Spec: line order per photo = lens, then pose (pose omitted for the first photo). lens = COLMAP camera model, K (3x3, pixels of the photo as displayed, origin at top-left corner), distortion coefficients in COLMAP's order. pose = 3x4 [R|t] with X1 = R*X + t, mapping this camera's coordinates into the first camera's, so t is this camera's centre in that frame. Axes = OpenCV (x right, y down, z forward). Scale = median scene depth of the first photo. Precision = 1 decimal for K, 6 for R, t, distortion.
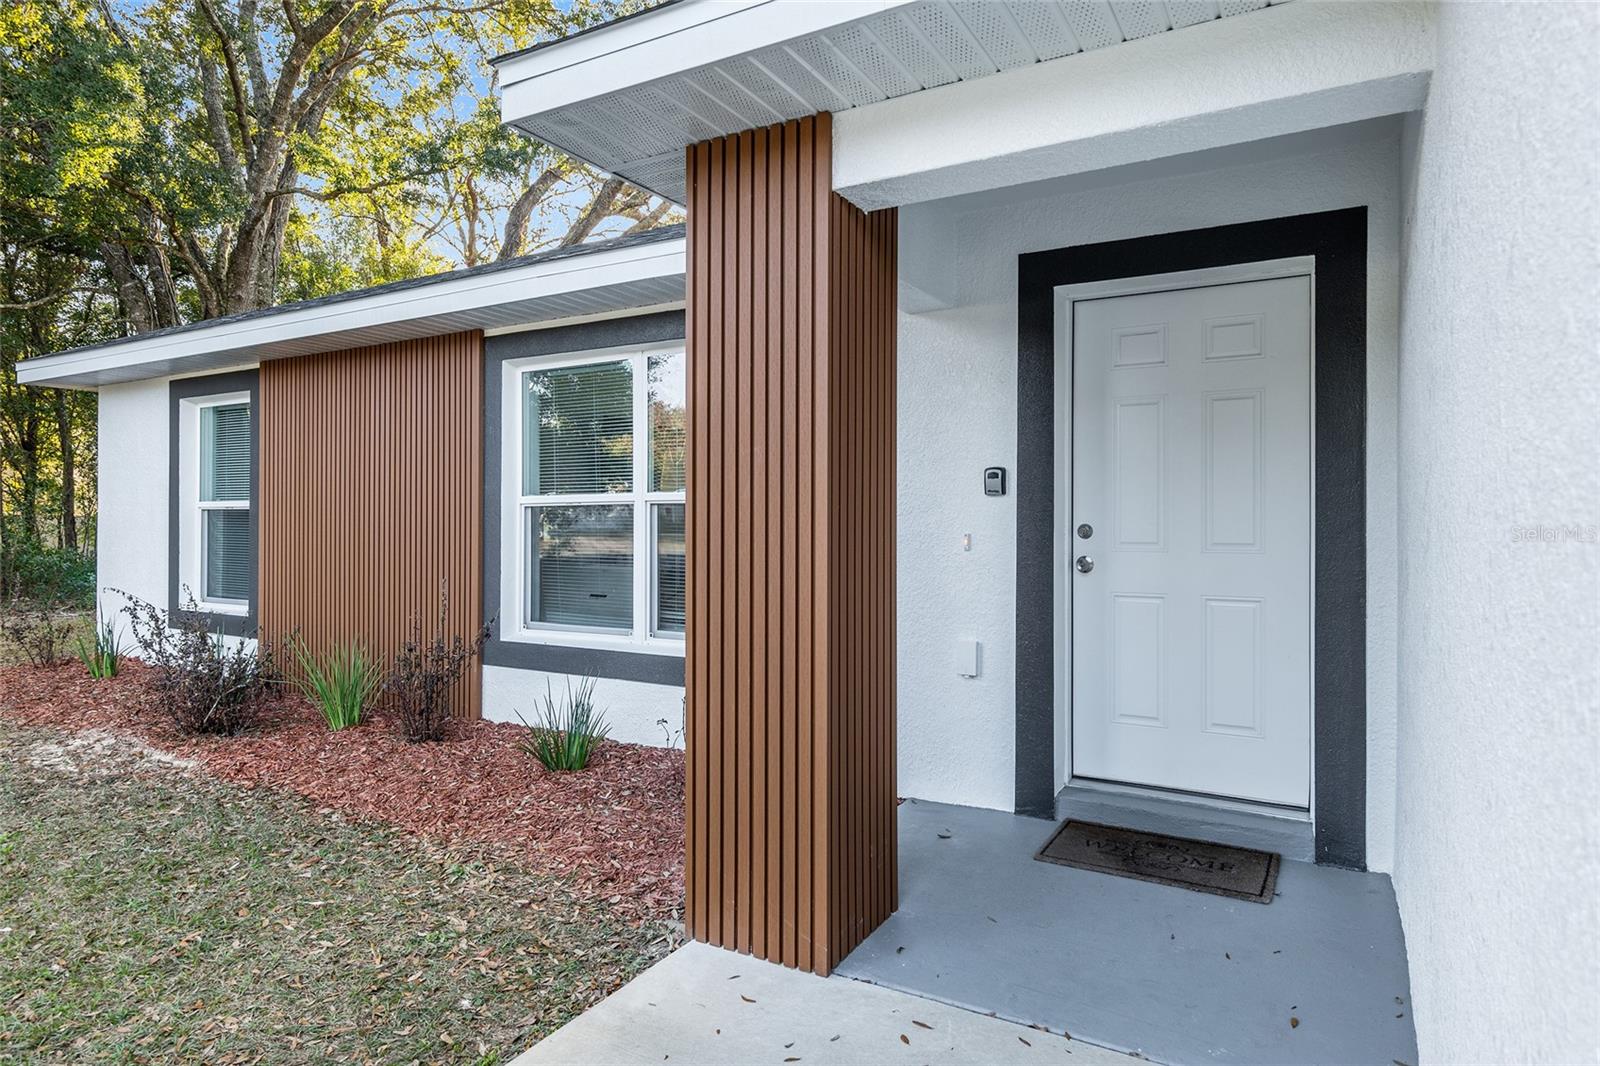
lens RADIAL K [[930.7, 0, 804.8], [0, 930.7, 522.6], [0, 0, 1]] dist [0.004001, 0.002768]
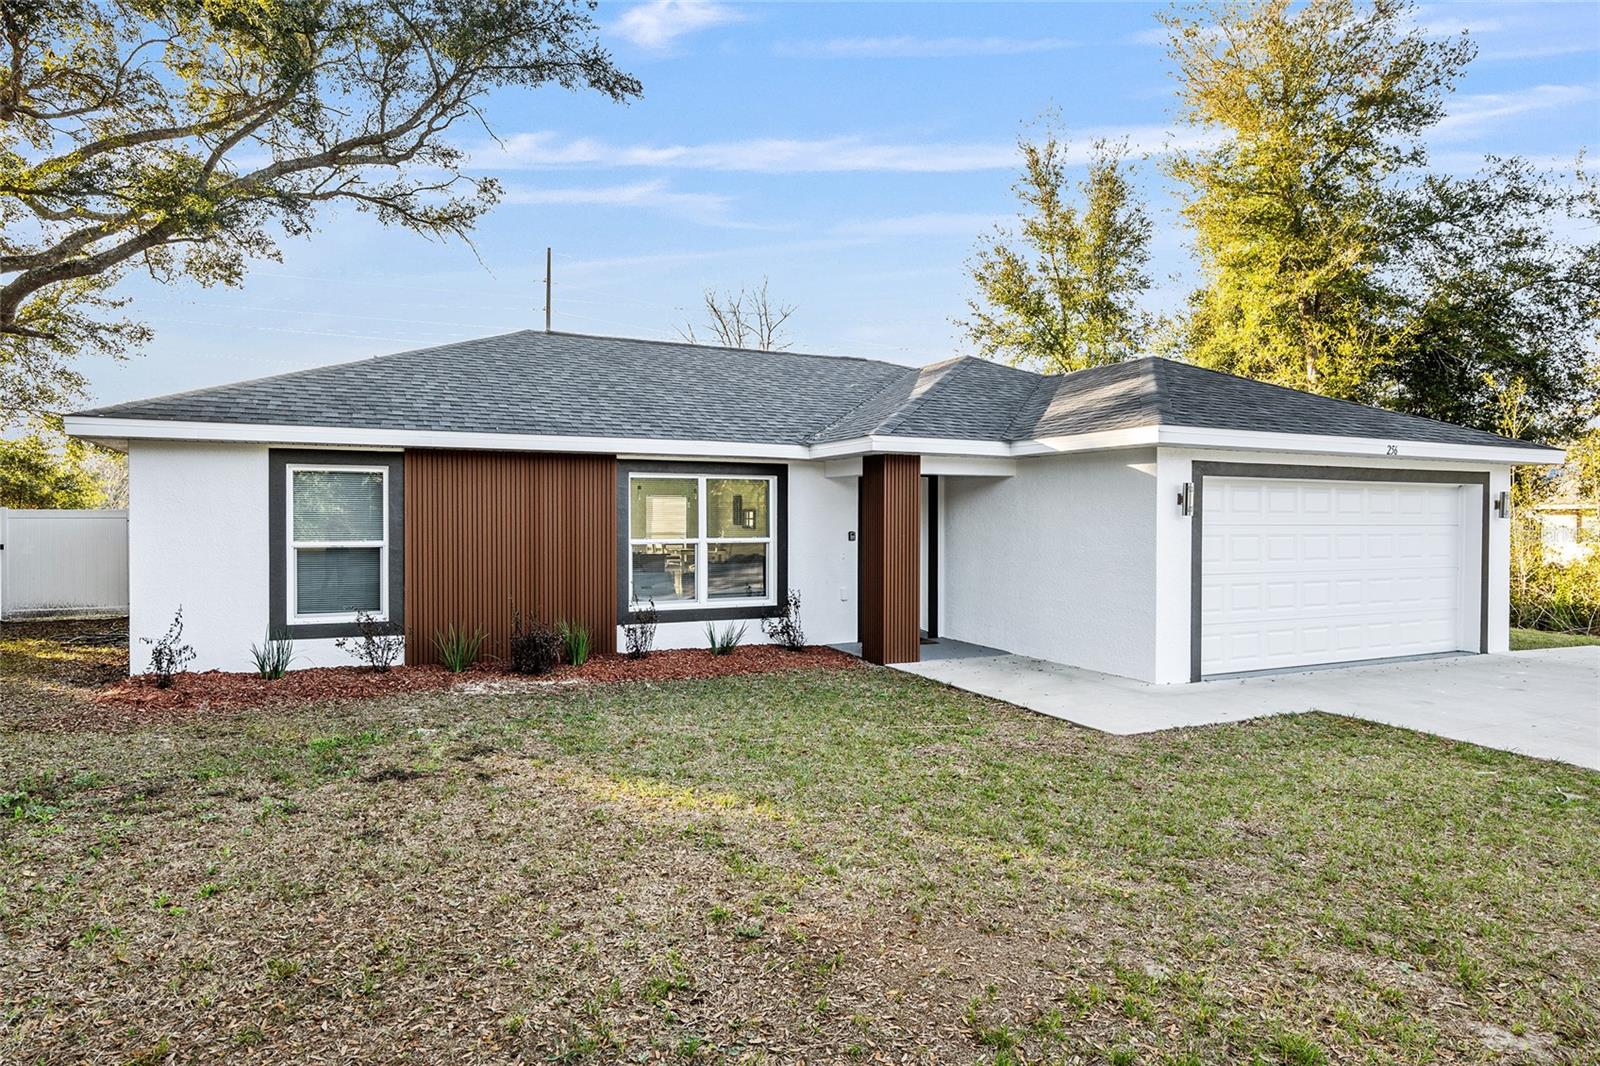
lens RADIAL K [[957.5, 0, 800.0], [0, 957.5, 533.0], [0, 0, 1]] dist [-0.003841, 0.000356]
pose [[0.570725, -0.011314, 0.821063, -2.632353], [0.000010, 0.999905, 0.013771, -0.104229], [-0.821141, -0.007851, 0.570671, -0.701537]]
